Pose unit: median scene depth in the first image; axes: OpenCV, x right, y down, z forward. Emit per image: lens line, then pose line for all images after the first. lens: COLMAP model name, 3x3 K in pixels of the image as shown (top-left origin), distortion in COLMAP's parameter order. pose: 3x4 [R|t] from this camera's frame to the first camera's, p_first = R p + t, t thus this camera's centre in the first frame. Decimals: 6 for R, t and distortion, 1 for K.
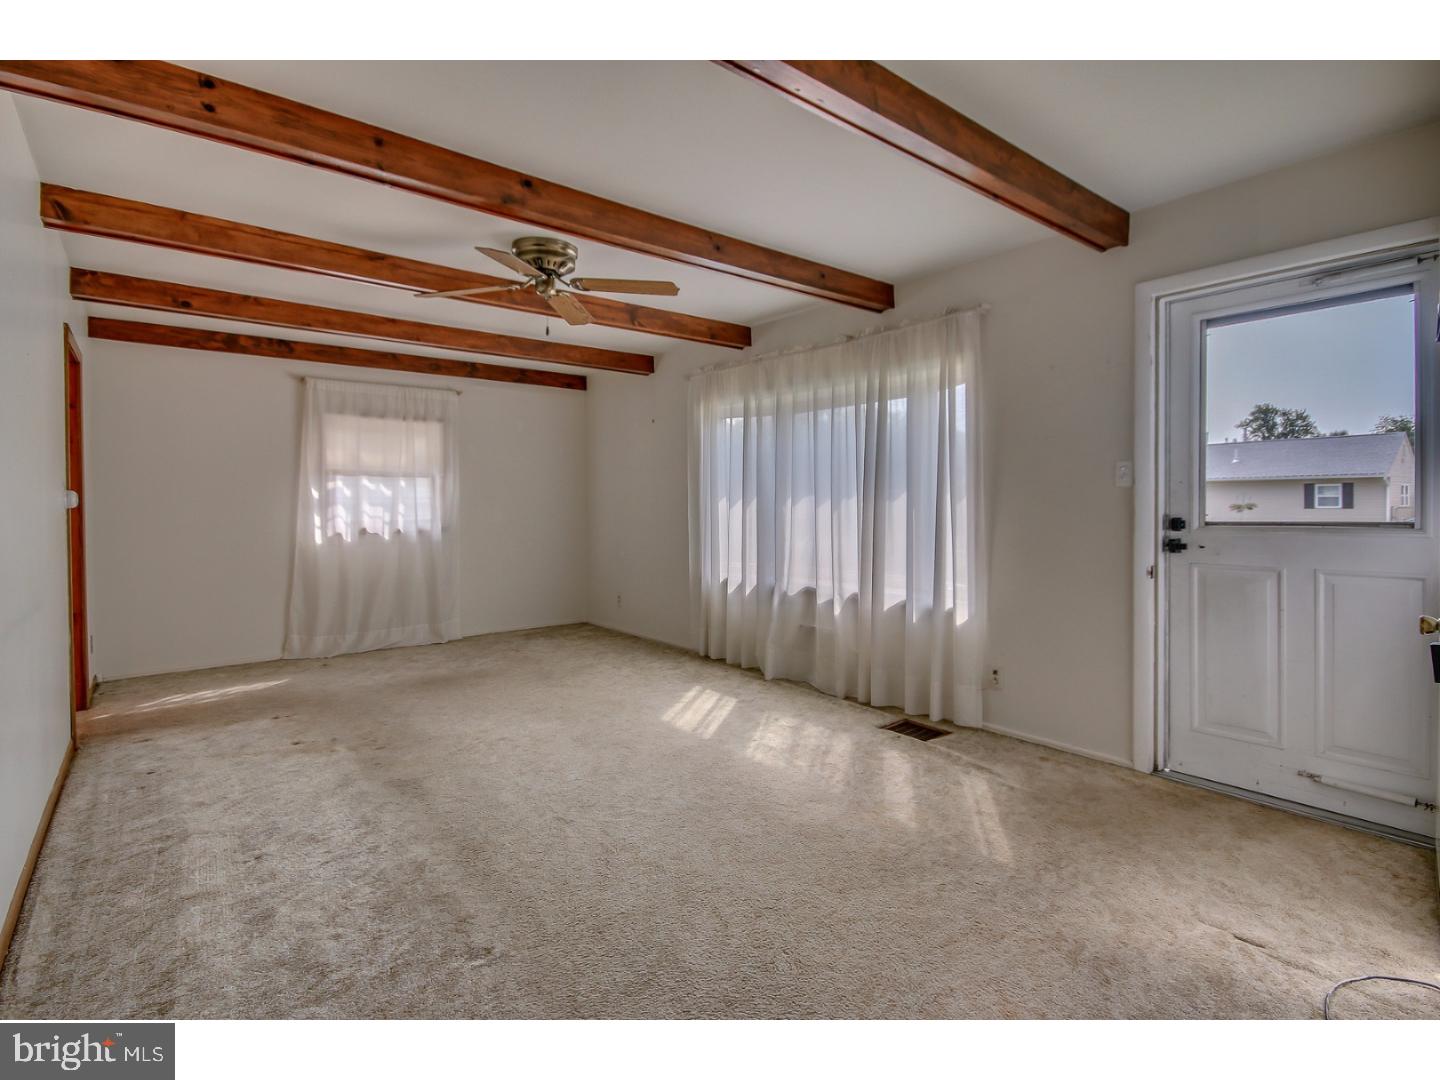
lens RADIAL K [[708.1, 0, 701.0], [0, 708.1, 510.1], [0, 0, 1]] dist [0.000841, -0.014734]
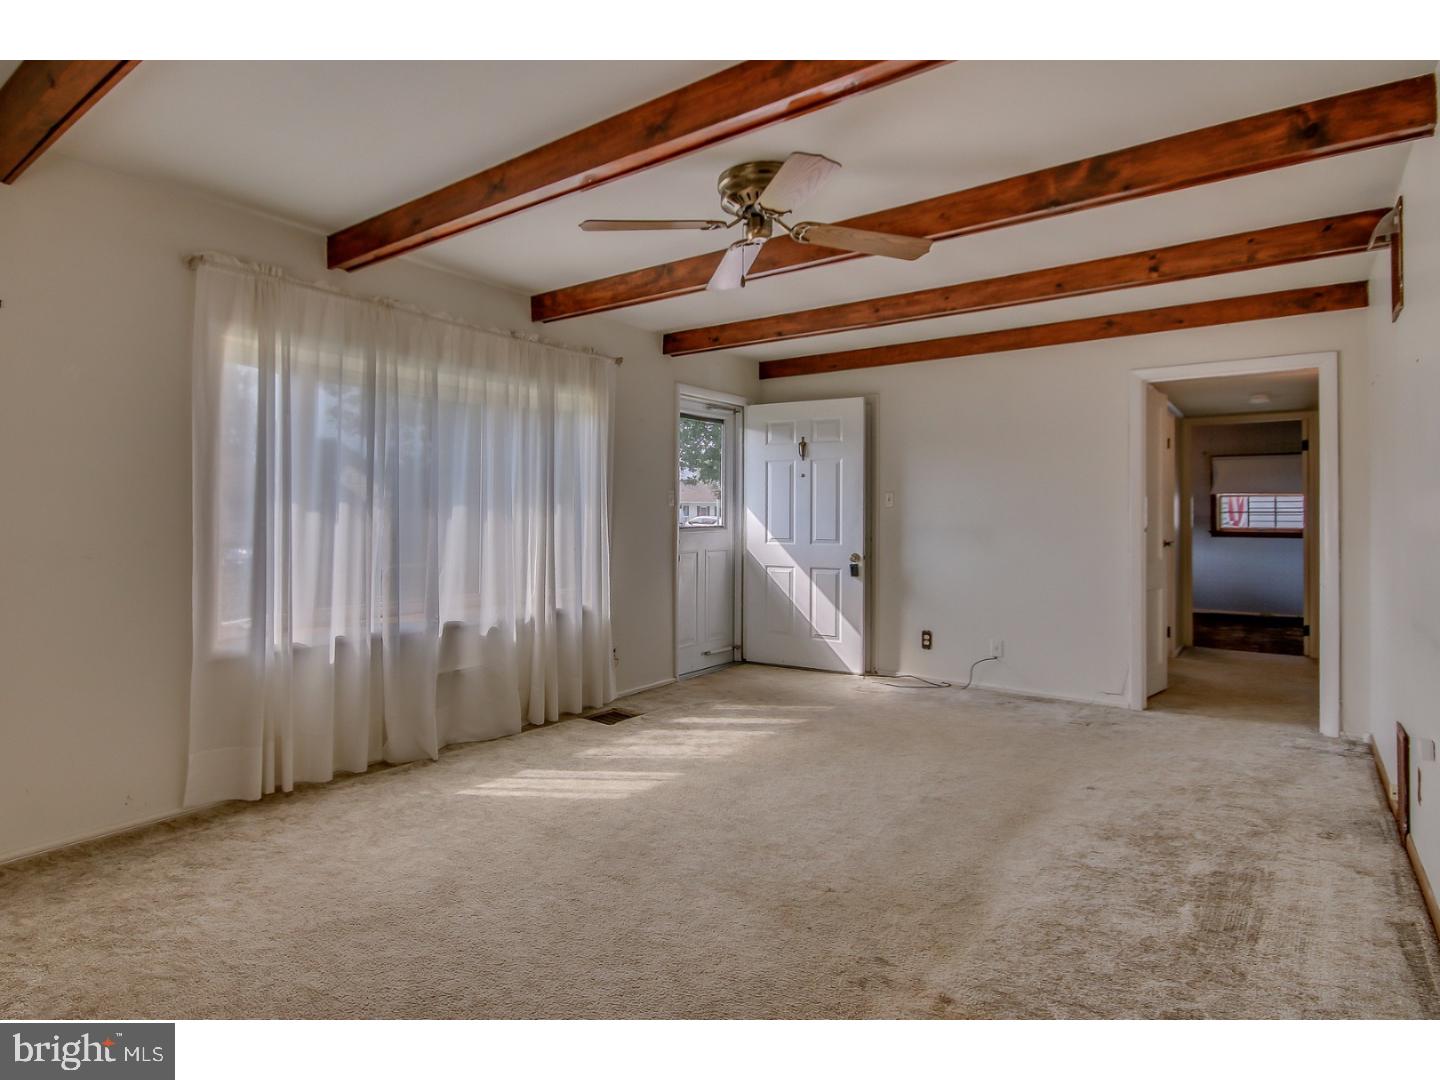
lens RADIAL K [[708.1, 0, 701.0], [0, 708.1, 510.1], [0, 0, 1]] dist [0.000841, -0.014734]
pose [[-0.210068, 0.007499, 0.977658, -0.748387], [0.008693, 0.999945, -0.005802, -0.010409], [-0.977648, 0.007280, -0.210121, 0.977034]]
